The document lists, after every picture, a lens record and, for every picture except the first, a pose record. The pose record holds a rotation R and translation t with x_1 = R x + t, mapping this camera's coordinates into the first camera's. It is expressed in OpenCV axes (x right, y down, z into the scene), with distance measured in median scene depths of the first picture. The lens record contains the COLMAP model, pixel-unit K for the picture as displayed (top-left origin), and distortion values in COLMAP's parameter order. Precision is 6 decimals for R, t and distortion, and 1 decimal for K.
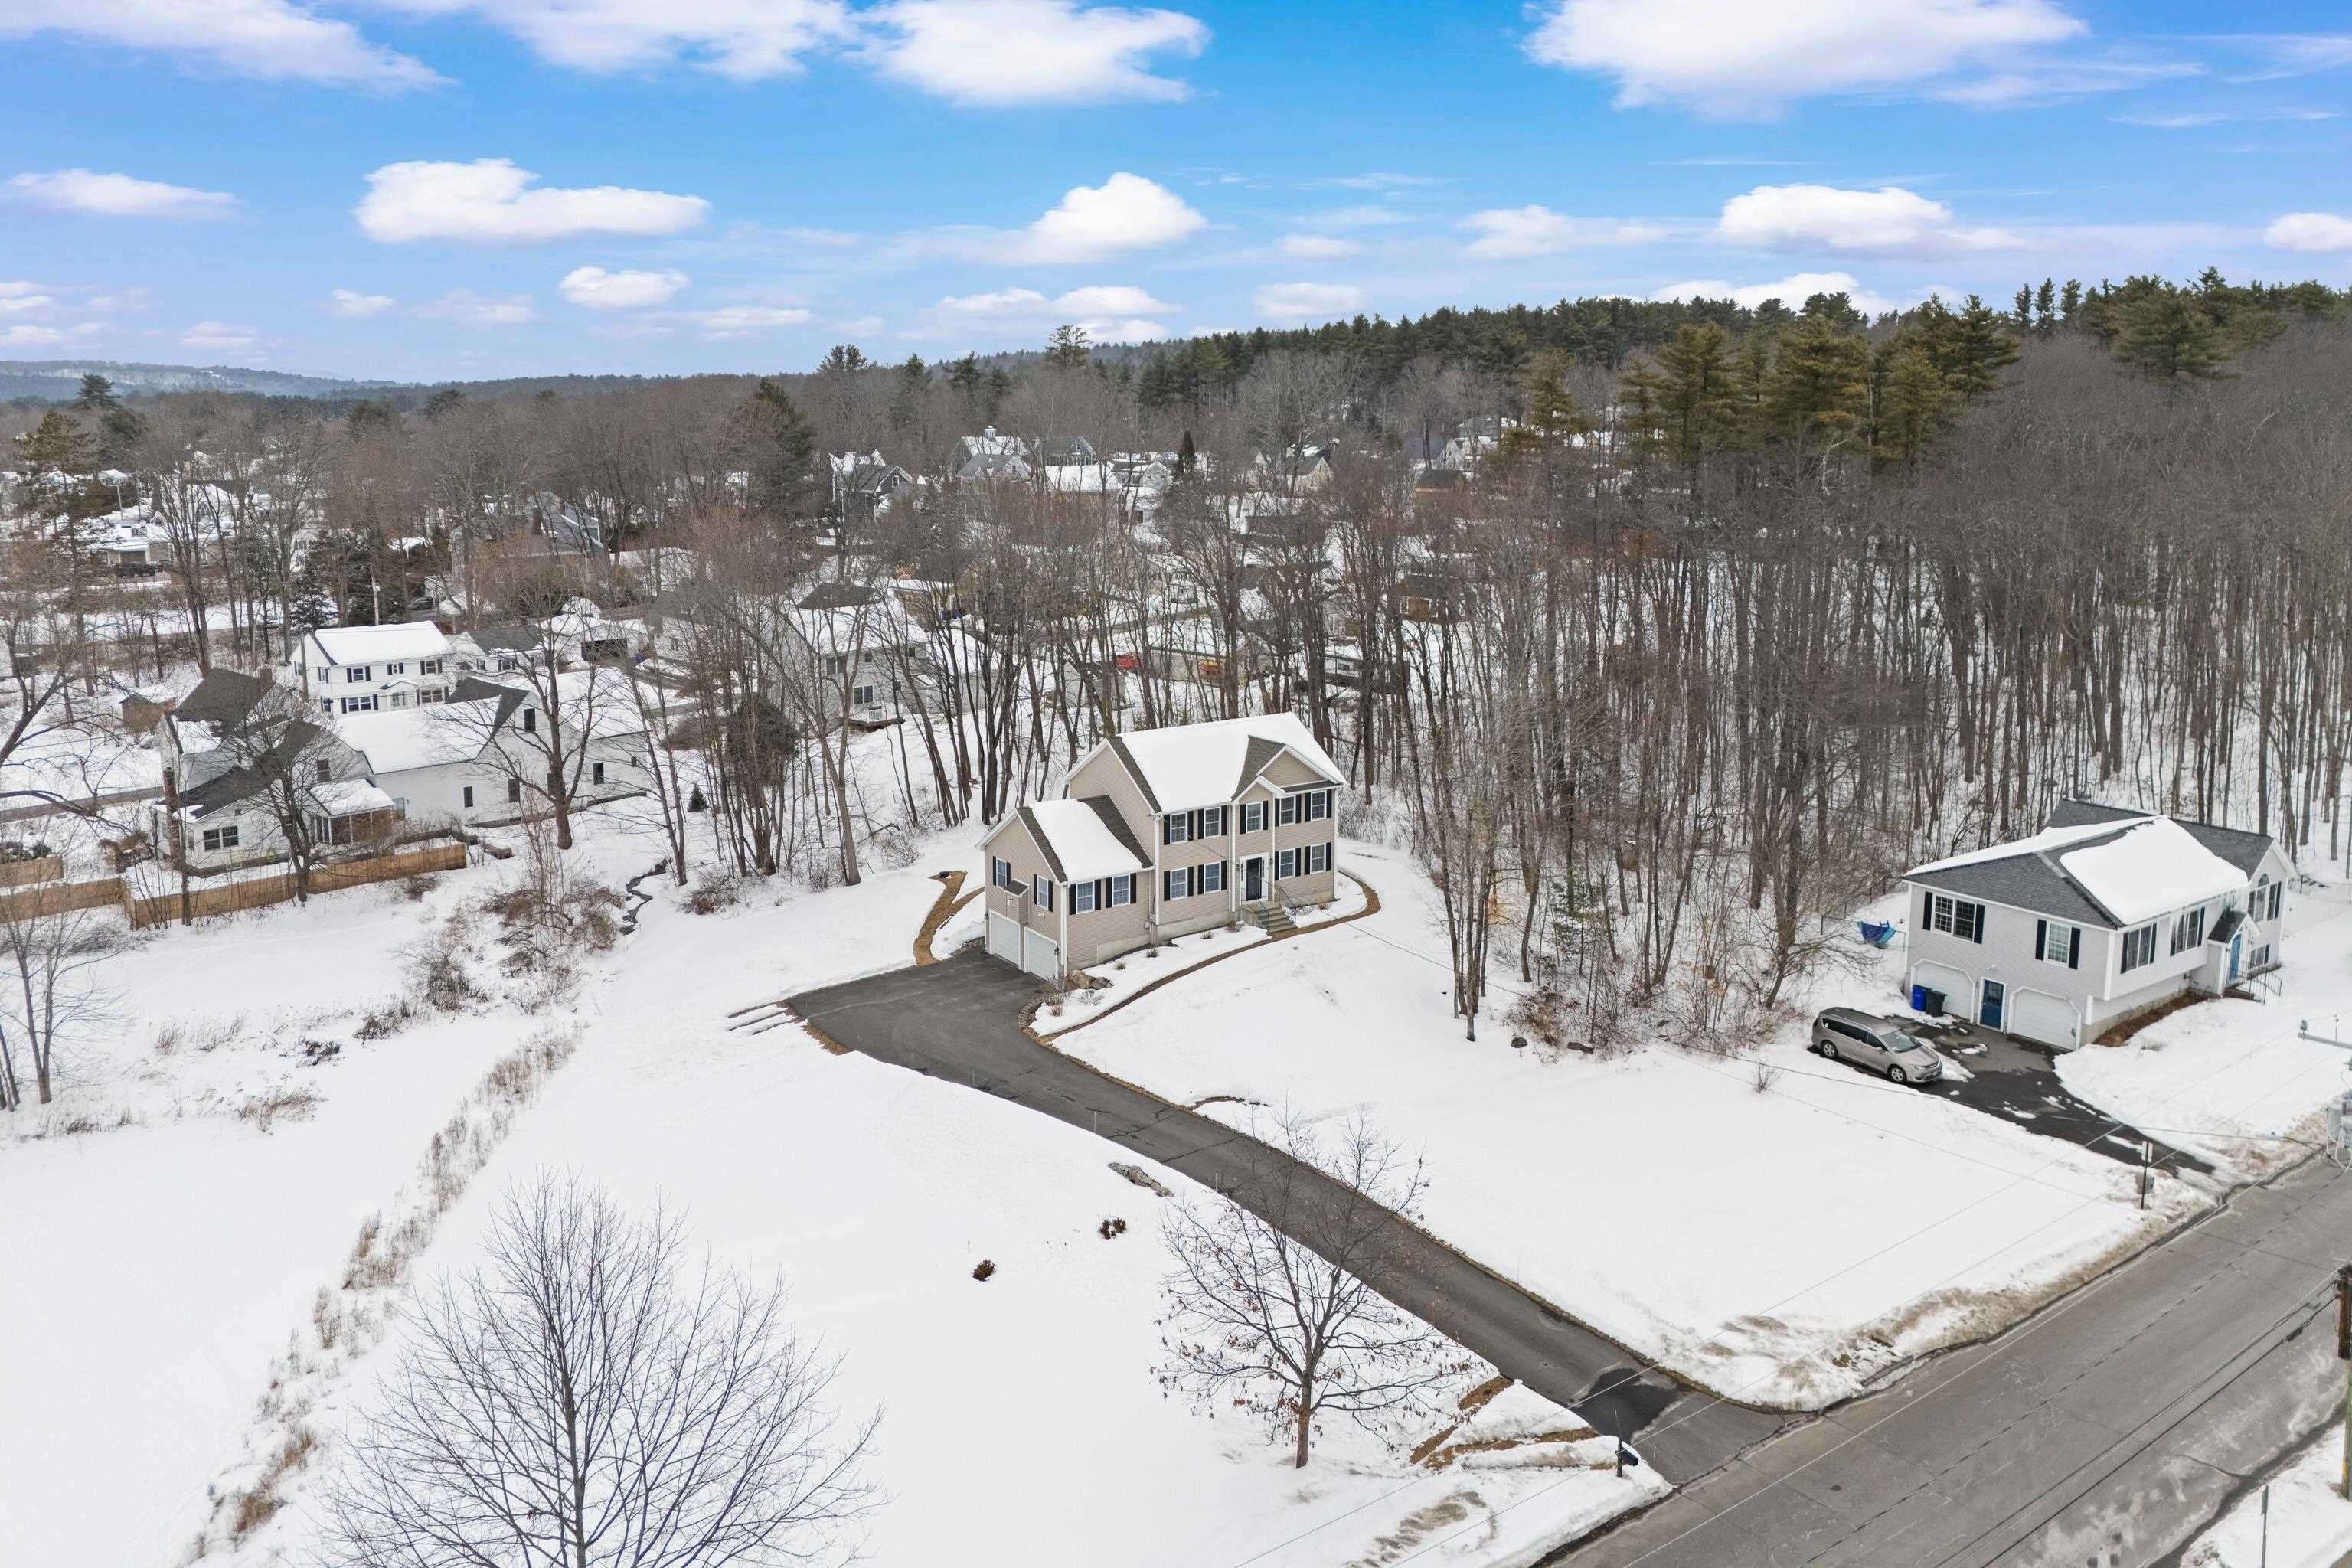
lens RADIAL K [[1725.0, 0, 1168.3], [0, 1725.0, 676.3], [0, 0, 1]] dist [0.071570, -0.069543]
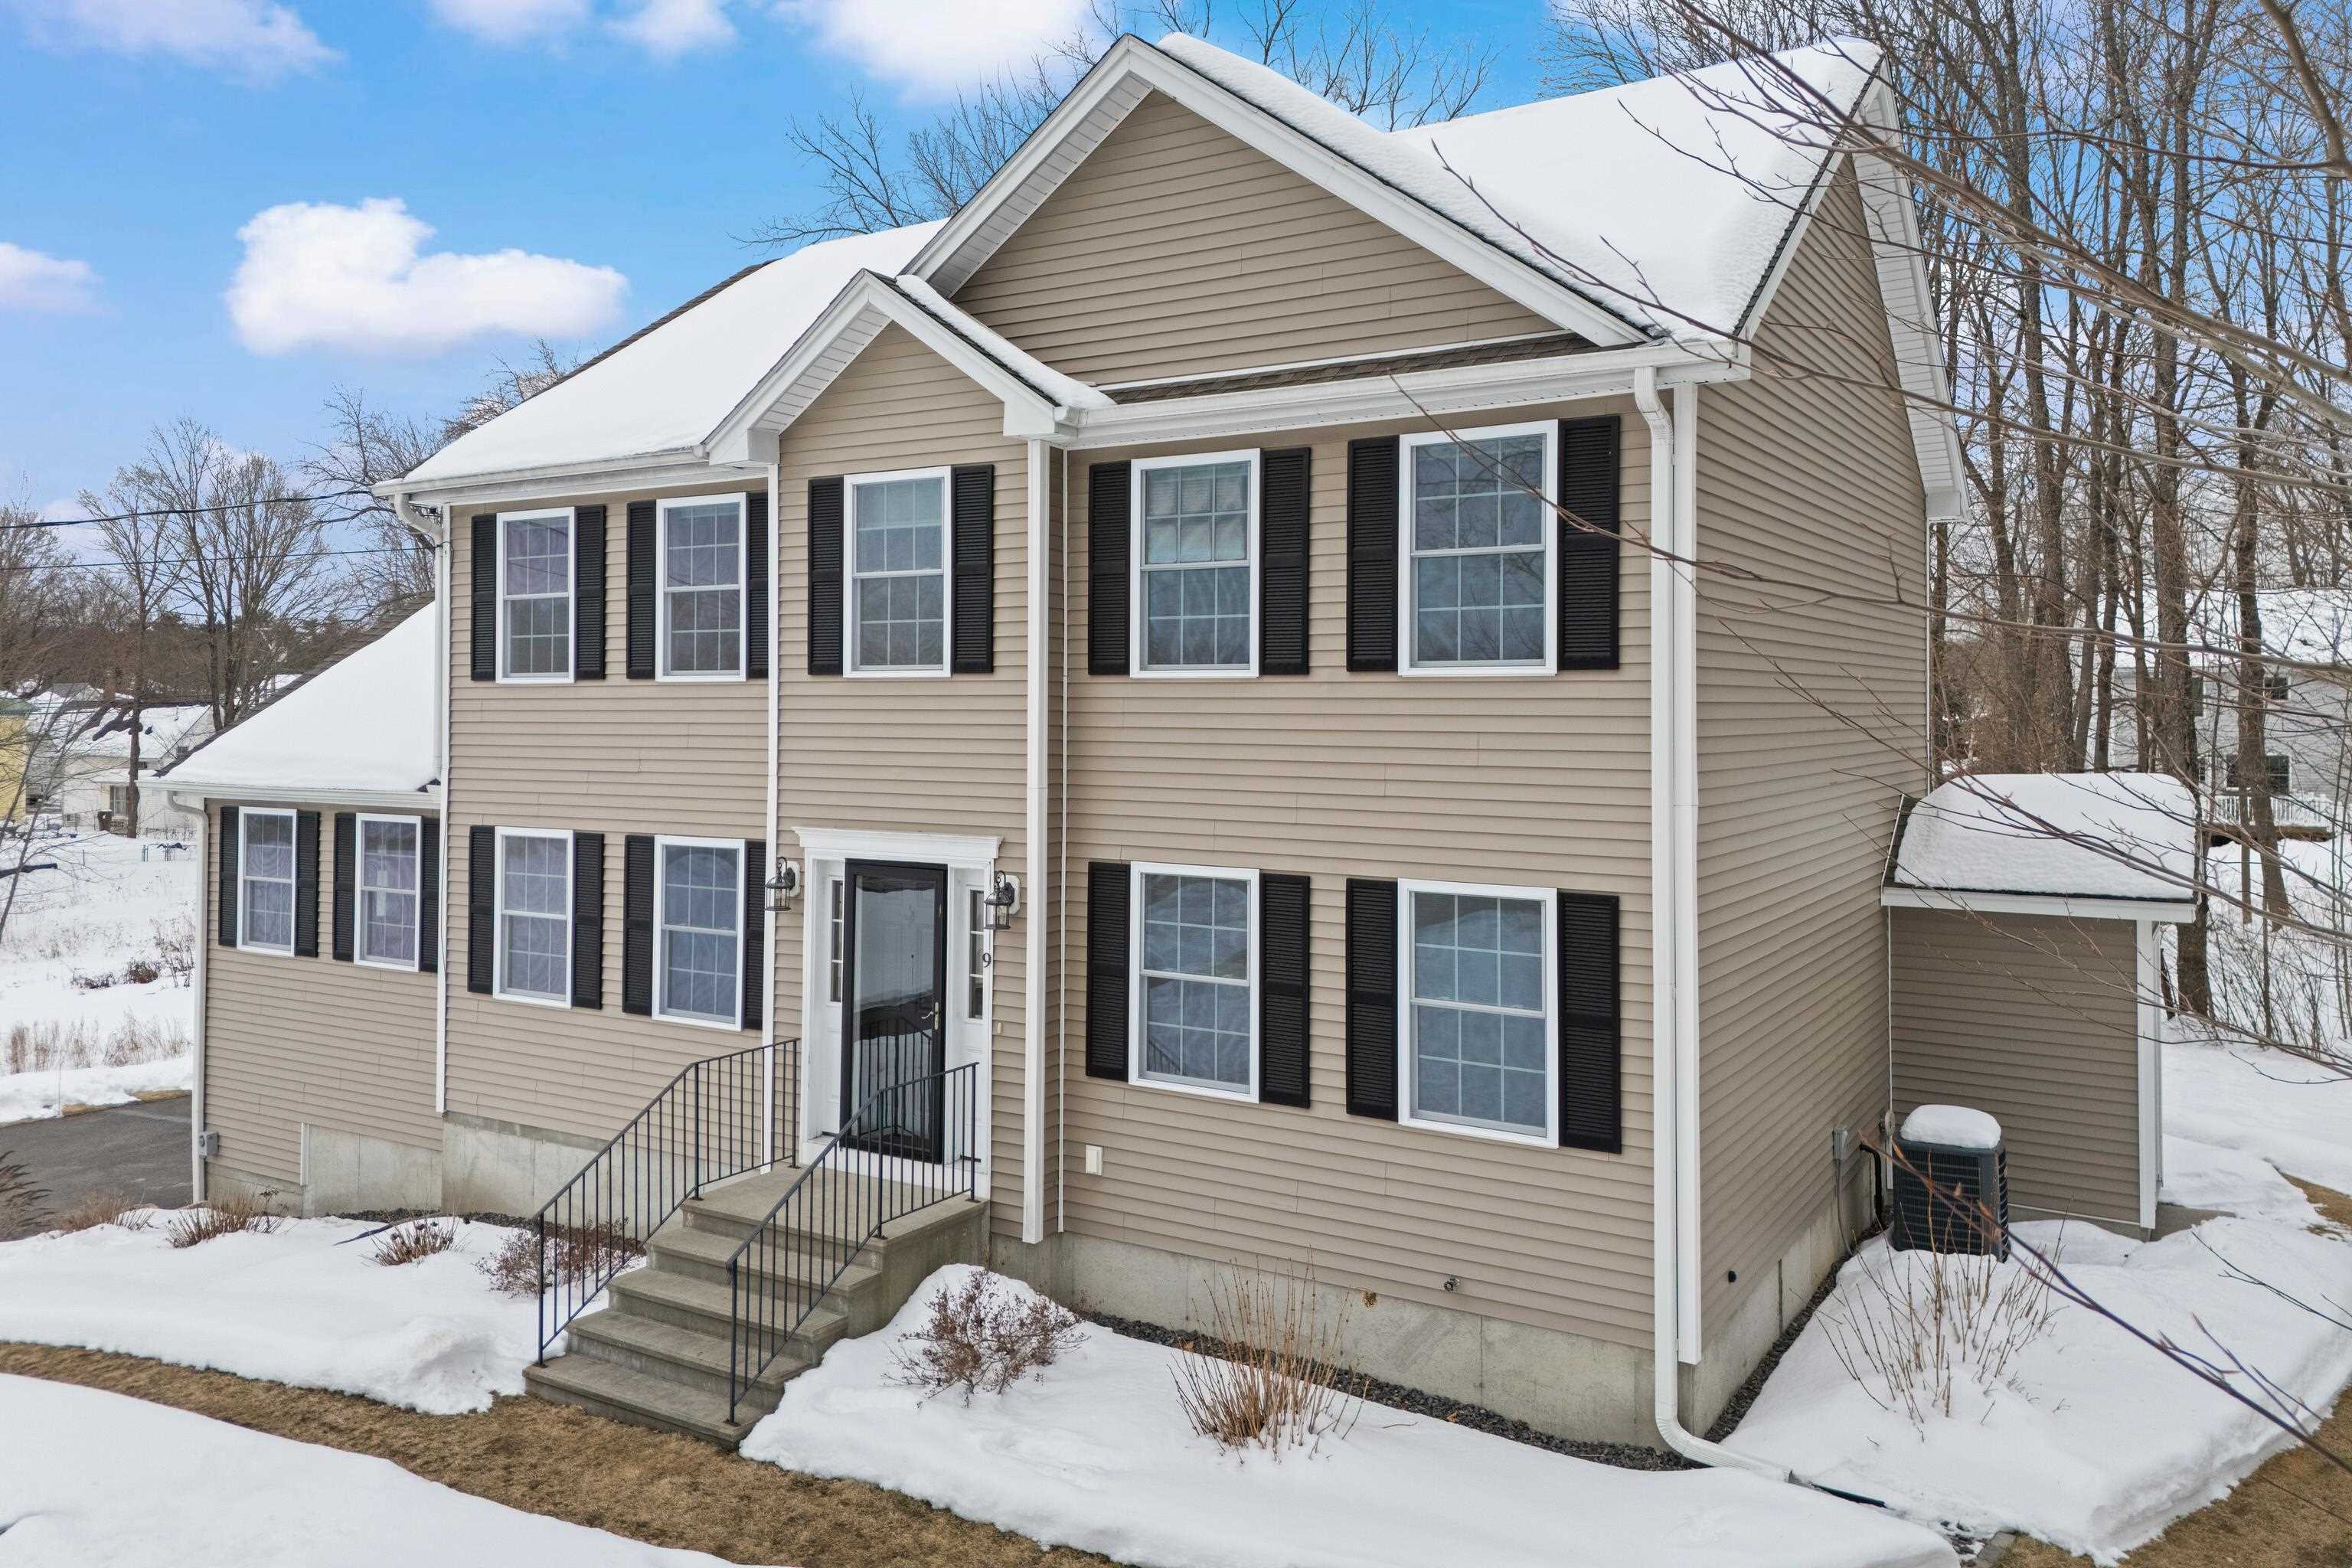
lens RADIAL K [[1725.0, 0, 1168.3], [0, 1725.0, 676.3], [0, 0, 1]] dist [0.071570, -0.069543]
pose [[0.394199, -0.021492, -0.918774, 0.200430], [-0.146587, 0.985457, -0.085945, 0.102437], [0.907259, 0.168560, 0.385316, 0.994102]]
